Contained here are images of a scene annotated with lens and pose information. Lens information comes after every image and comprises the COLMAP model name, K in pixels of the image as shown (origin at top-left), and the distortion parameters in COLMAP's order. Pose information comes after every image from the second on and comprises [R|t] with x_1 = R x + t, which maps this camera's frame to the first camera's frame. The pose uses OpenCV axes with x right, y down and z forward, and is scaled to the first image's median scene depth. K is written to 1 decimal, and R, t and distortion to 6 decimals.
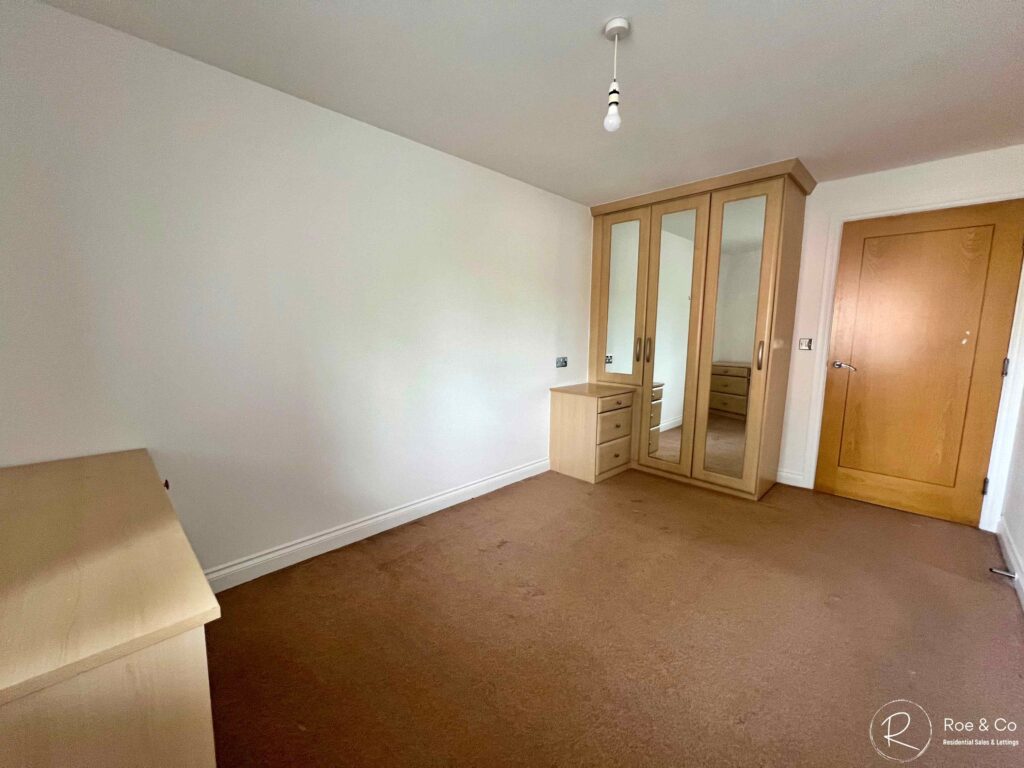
lens RADIAL K [[411.3, 0, 512.0], [0, 411.3, 384.0], [0, 0, 1]] dist [-0.003432, 0.000458]
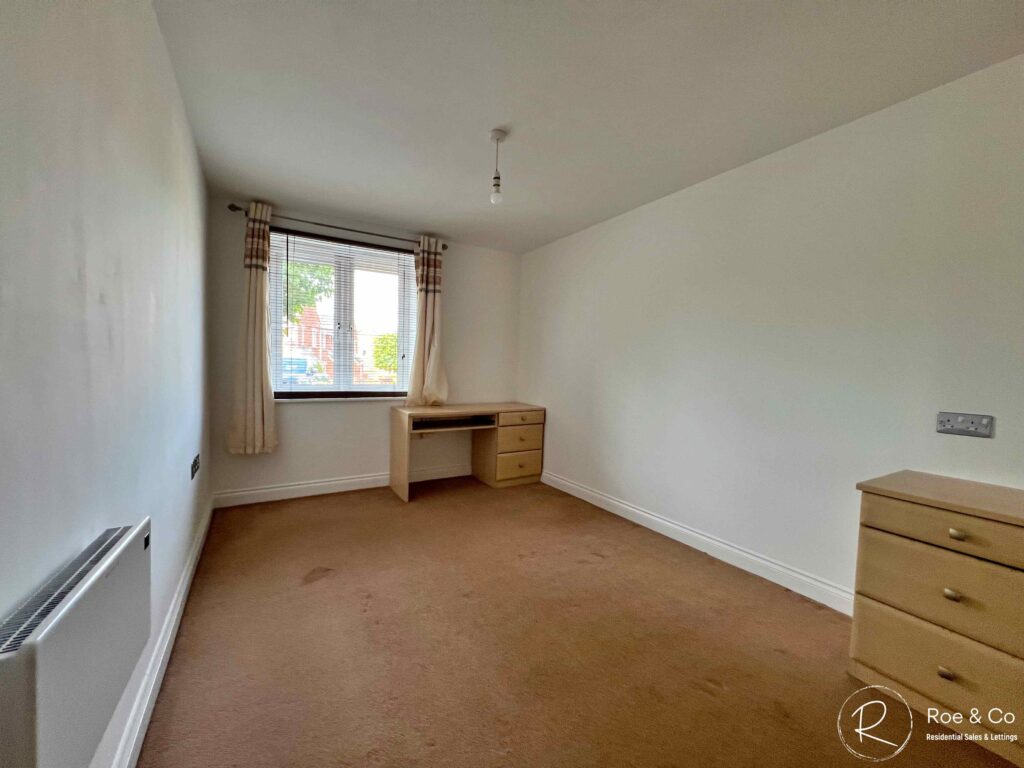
lens RADIAL K [[411.3, 0, 512.0], [0, 411.3, 384.0], [0, 0, 1]] dist [-0.003432, 0.000458]
pose [[-0.266879, 0.023559, -0.963442, 0.948603], [-0.136506, 0.988698, 0.061990, -0.078873], [0.954013, 0.148060, -0.260647, 0.891205]]
